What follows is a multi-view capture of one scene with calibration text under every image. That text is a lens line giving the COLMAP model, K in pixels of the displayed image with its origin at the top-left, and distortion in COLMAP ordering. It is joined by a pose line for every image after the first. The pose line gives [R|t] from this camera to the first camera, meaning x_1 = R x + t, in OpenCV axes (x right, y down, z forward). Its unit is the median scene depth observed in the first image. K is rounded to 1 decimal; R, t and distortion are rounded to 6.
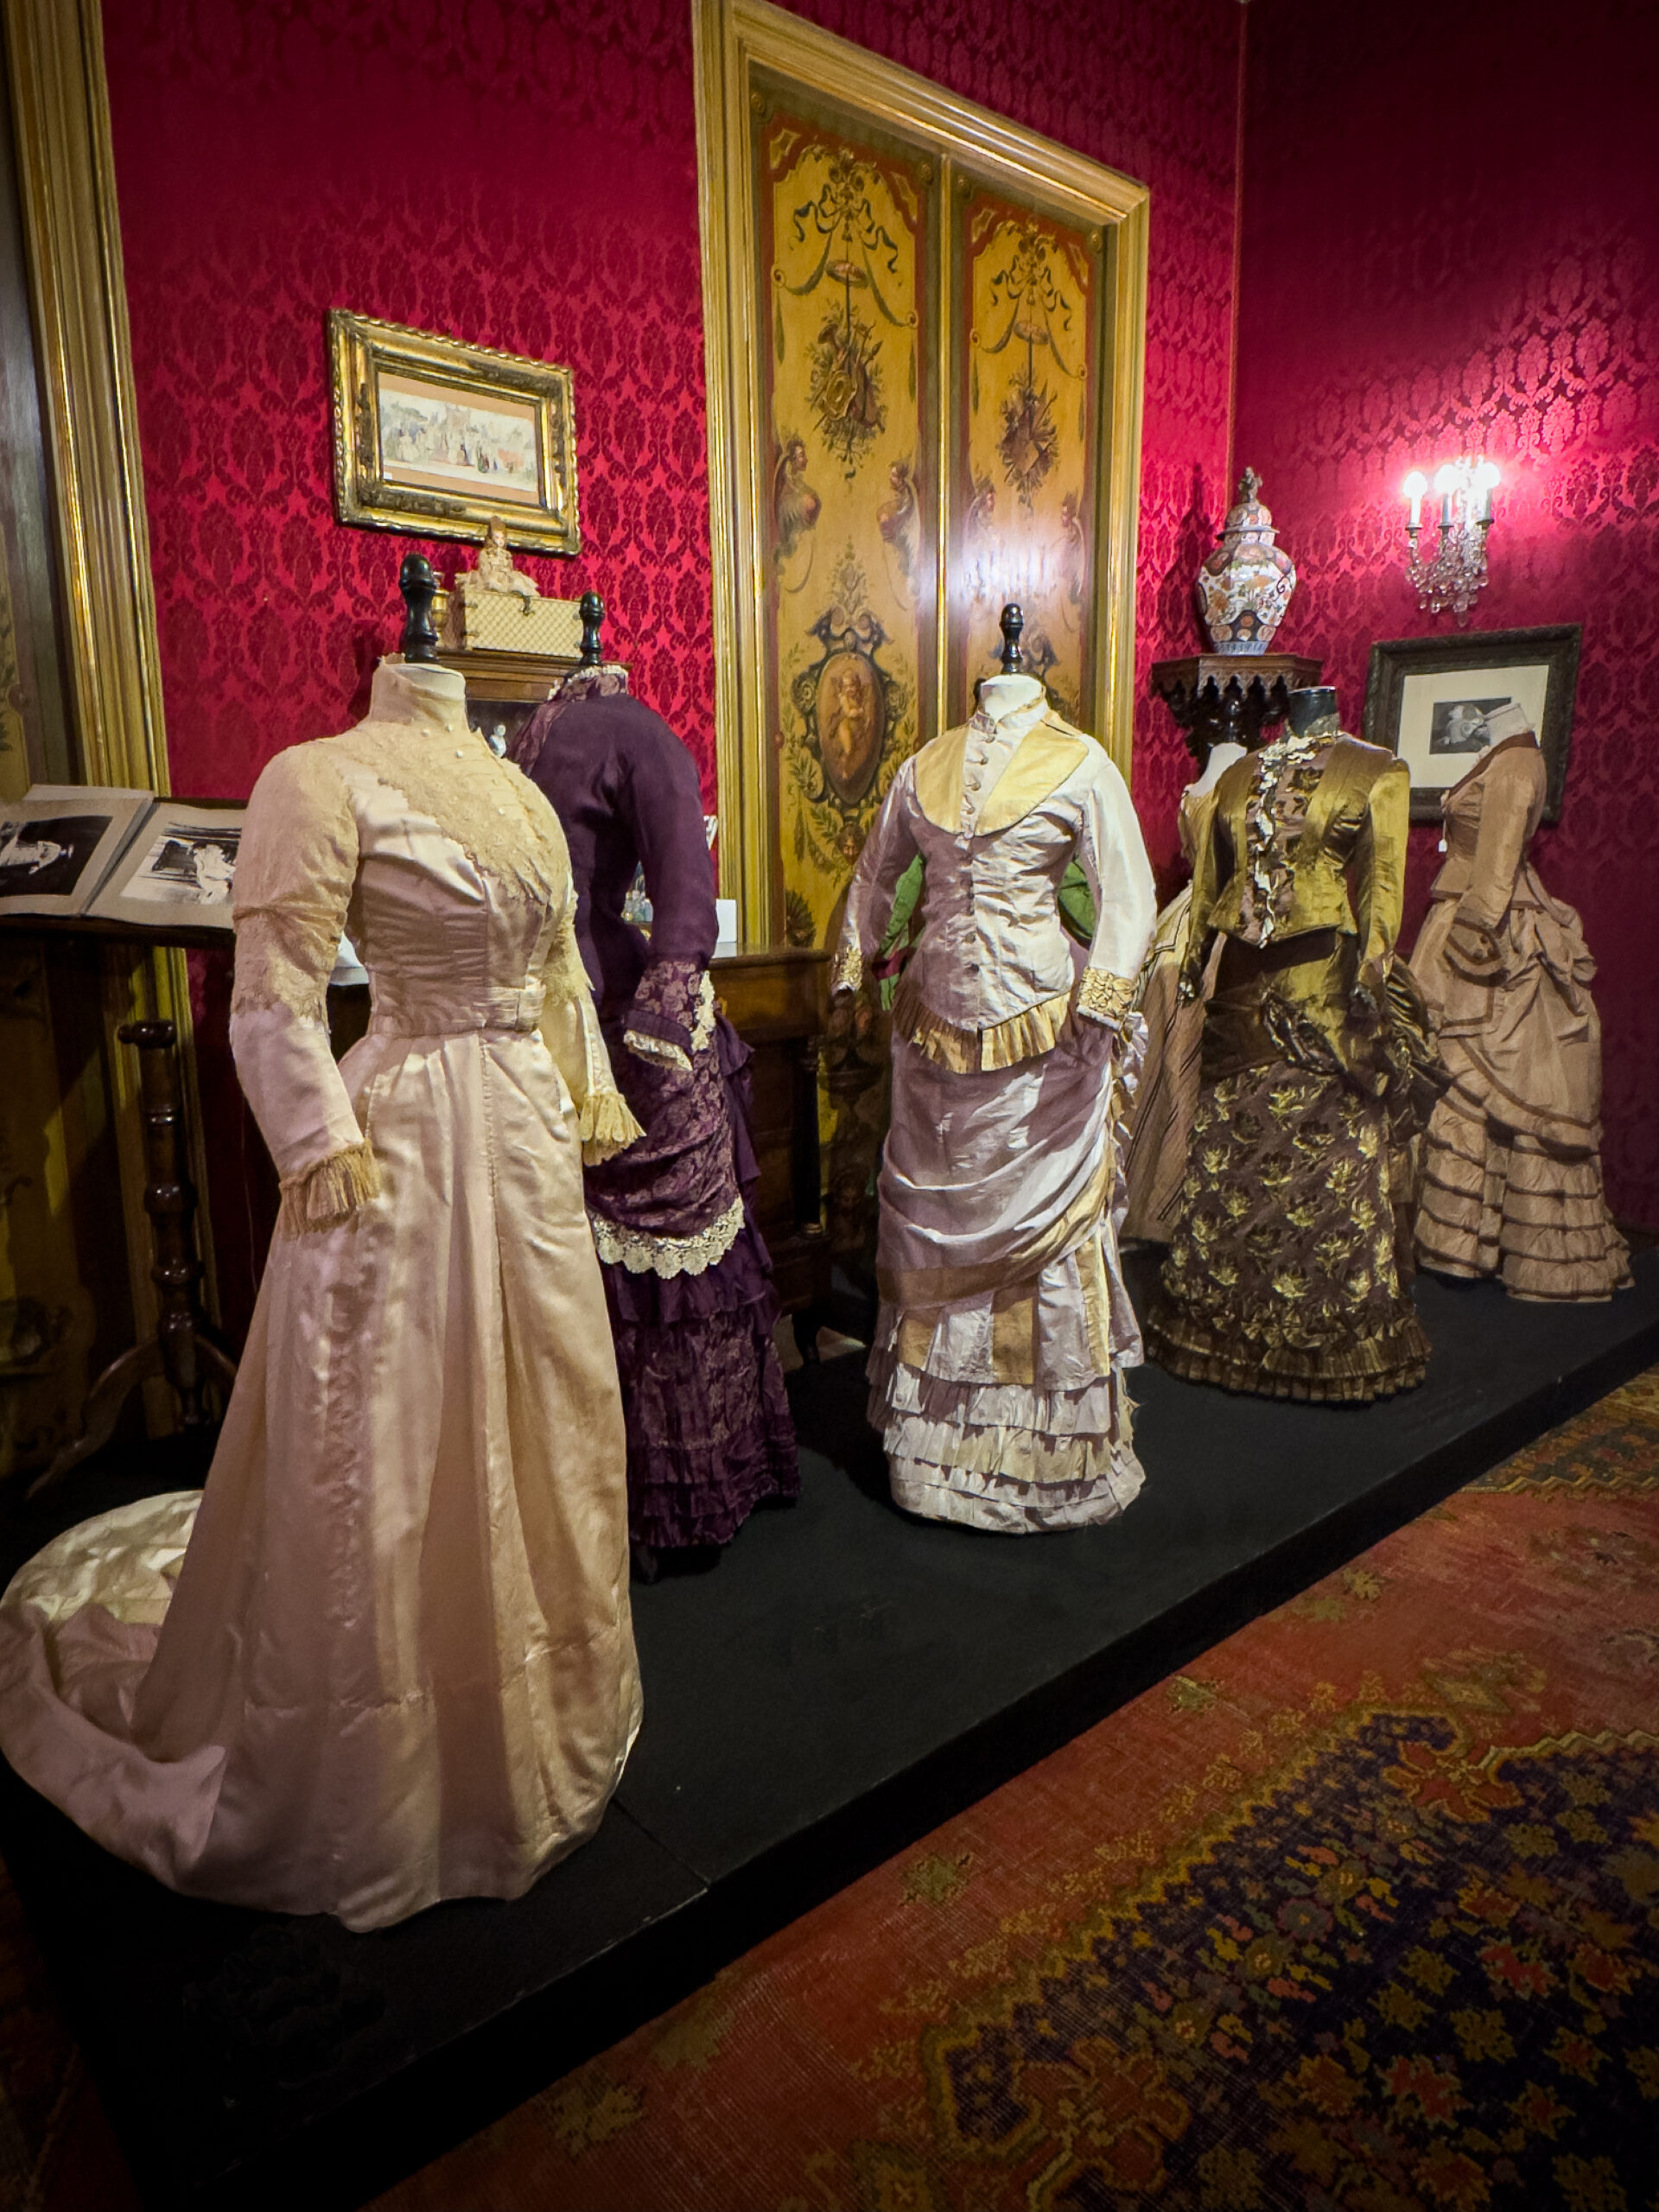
lens RADIAL K [[1404.6, 0, 832.7], [0, 1404.6, 1105.8], [0, 0, 1]] dist [0.002113, -0.002442]
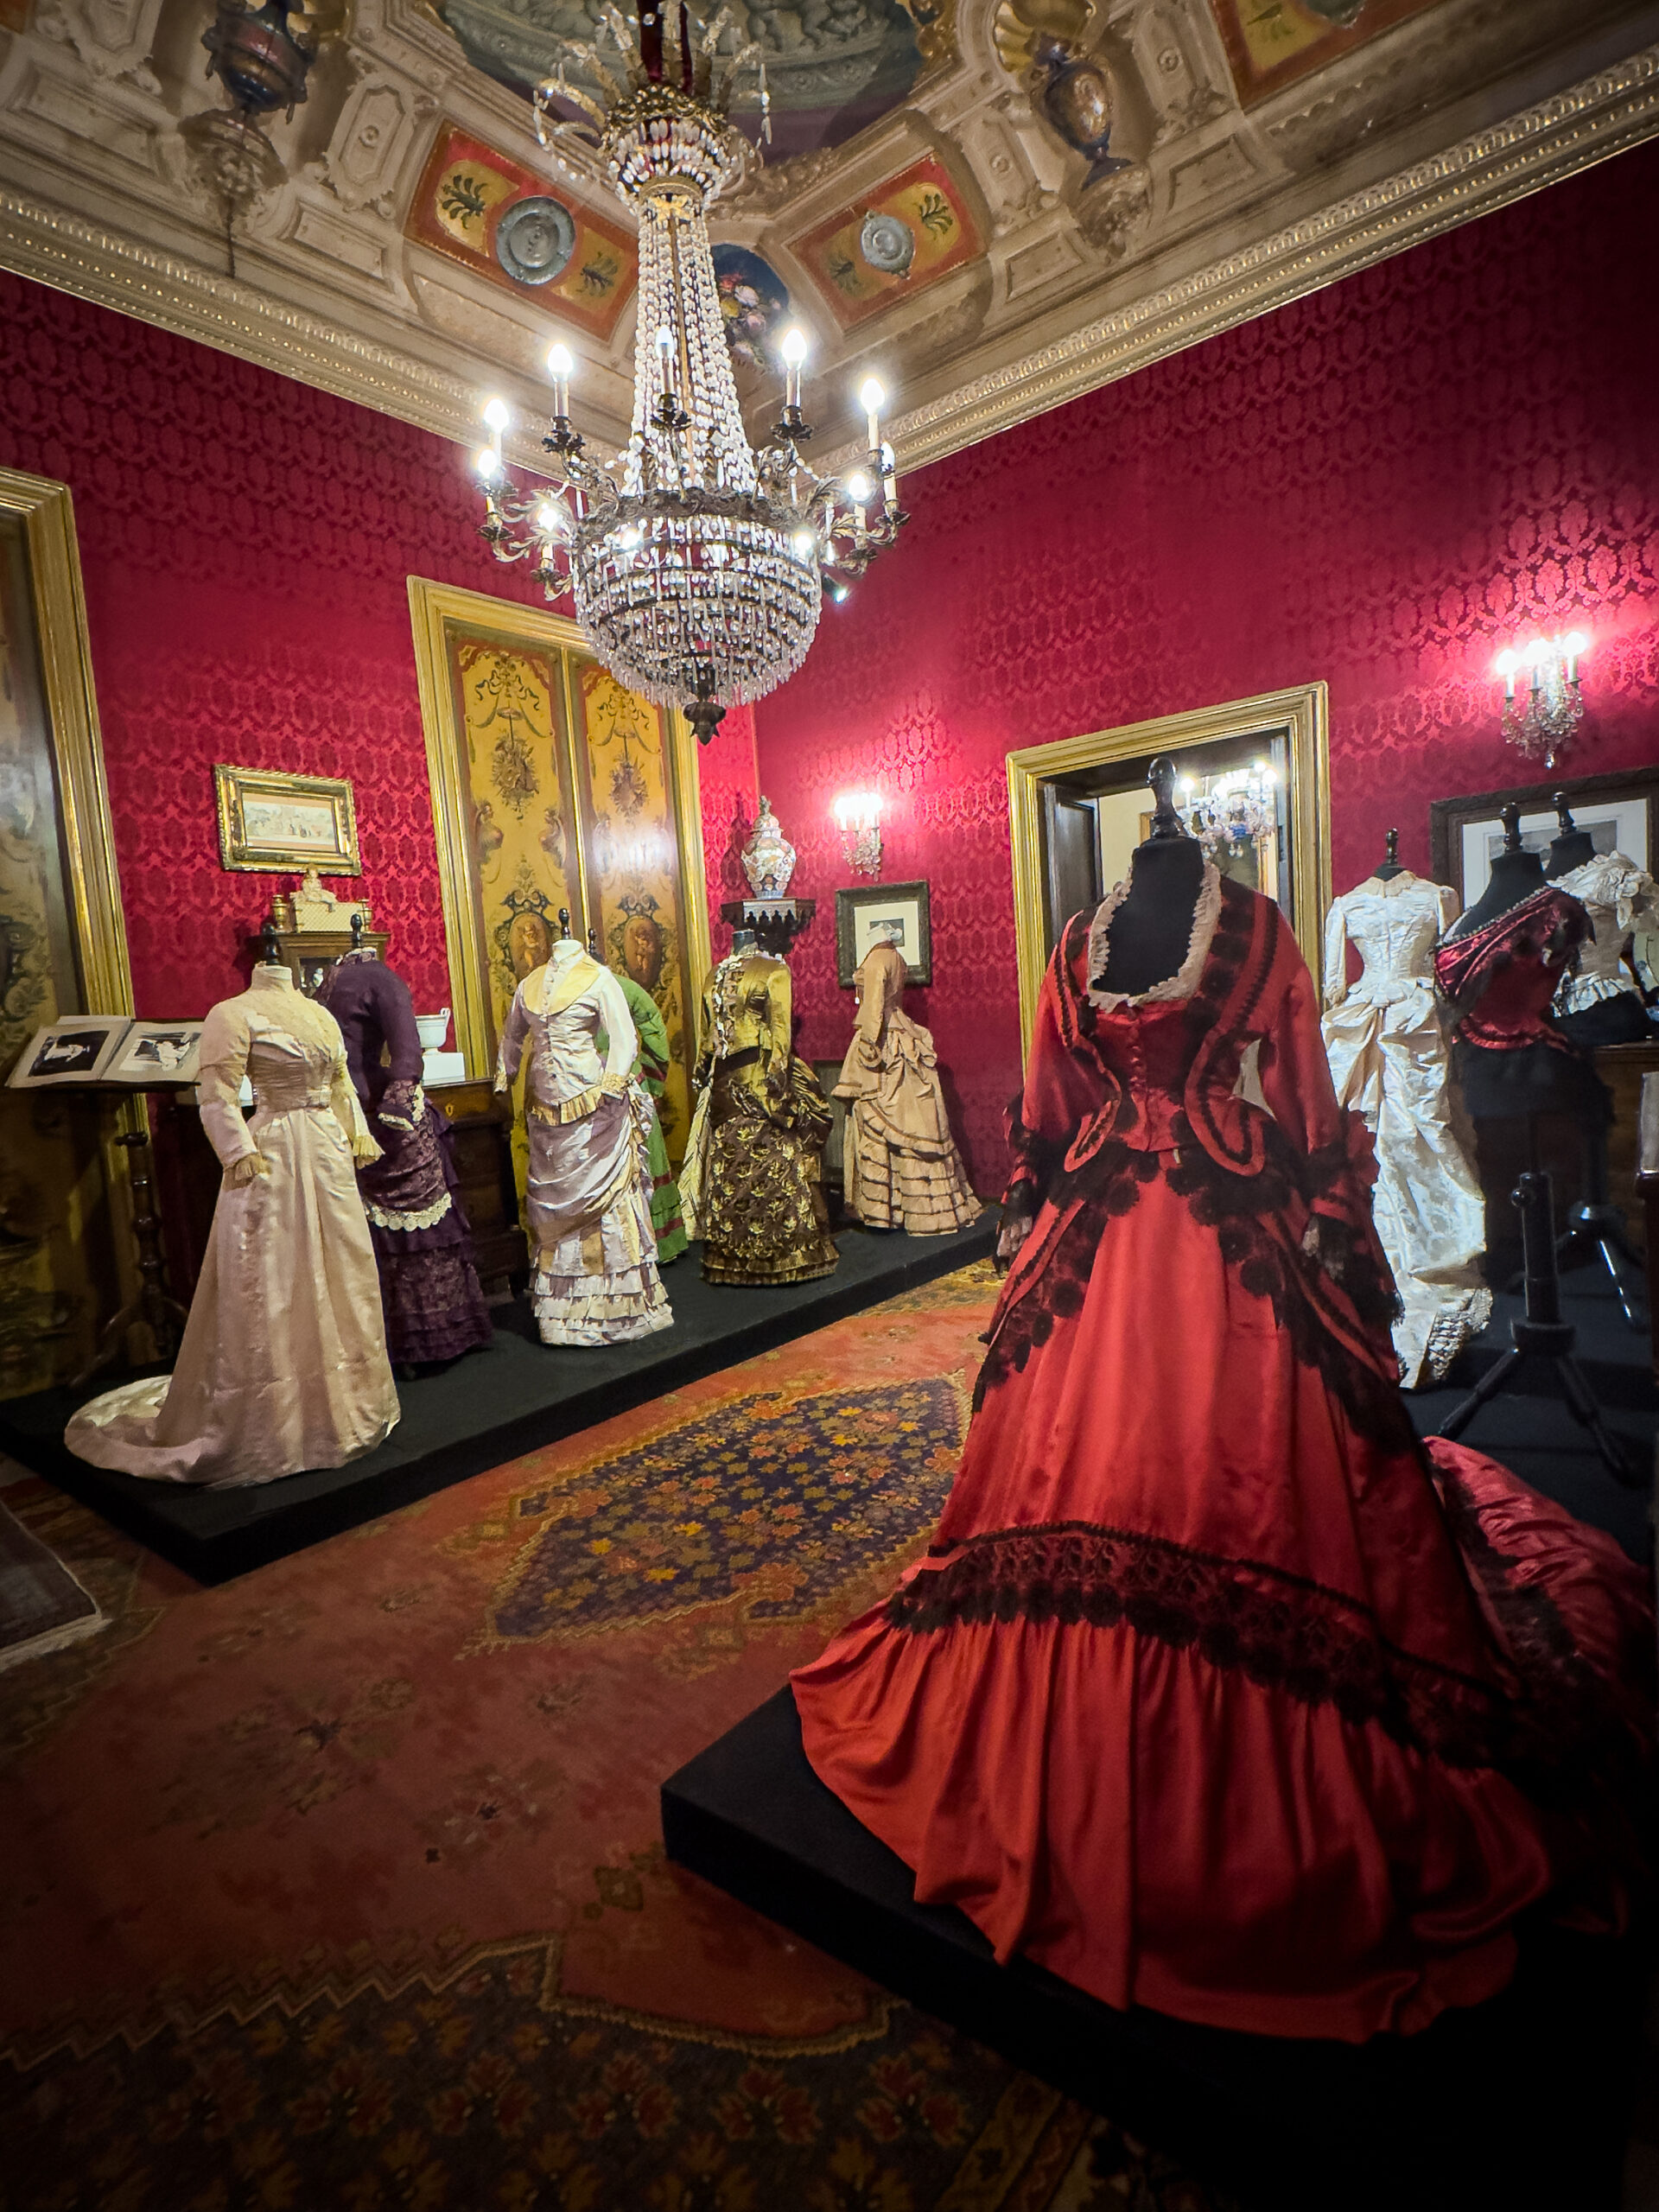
lens RADIAL K [[1110.8, 0, 825.7], [0, 1110.8, 1104.8], [0, 0, 1]] dist [0.001292, -0.001456]
pose [[0.983058, -0.072102, 0.168519, 0.196793], [0.087339, 0.992561, -0.084823, 0.113181], [-0.161149, 0.098105, 0.982042, -0.654121]]
